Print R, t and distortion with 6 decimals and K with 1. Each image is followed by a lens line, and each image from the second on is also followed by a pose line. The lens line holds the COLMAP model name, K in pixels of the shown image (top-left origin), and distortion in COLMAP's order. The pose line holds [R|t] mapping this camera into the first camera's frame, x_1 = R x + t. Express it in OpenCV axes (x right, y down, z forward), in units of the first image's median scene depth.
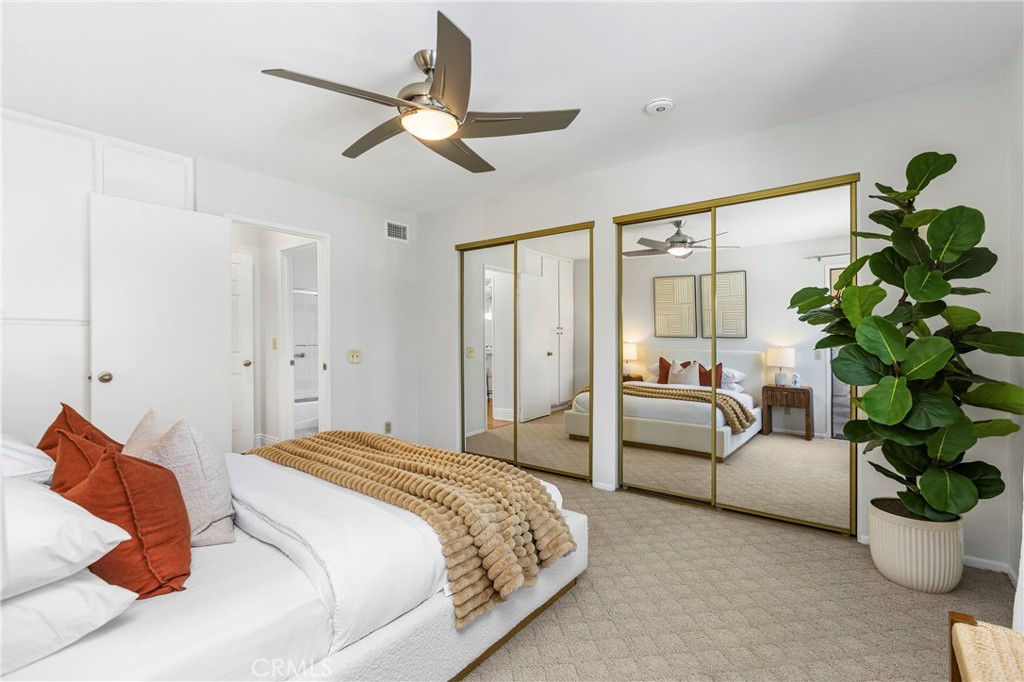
lens RADIAL K [[433.0, 0, 514.7], [0, 433.0, 363.2], [0, 0, 1]] dist [-0.000639, 0.000051]
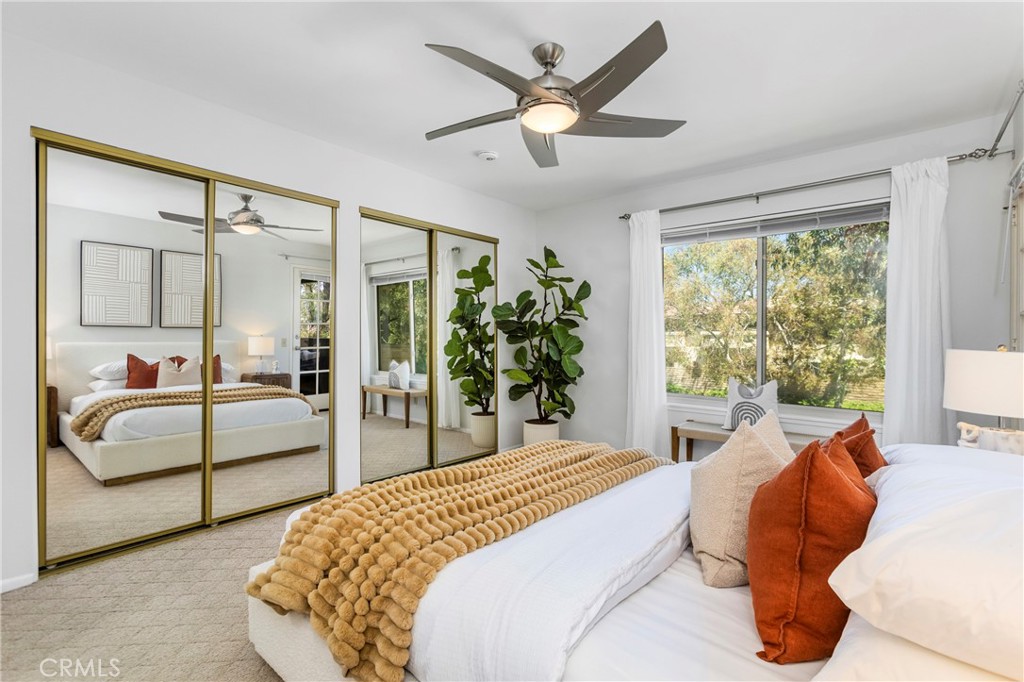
lens RADIAL K [[472.2, 0, 506.9], [0, 472.2, 335.5], [0, 0, 1]] dist [-0.002805, 0.000222]
pose [[0.073407, -0.002386, 0.997299, -0.438153], [0.042348, 0.999103, -0.000726, -0.019120], [-0.996403, 0.042287, 0.073443, 0.336216]]
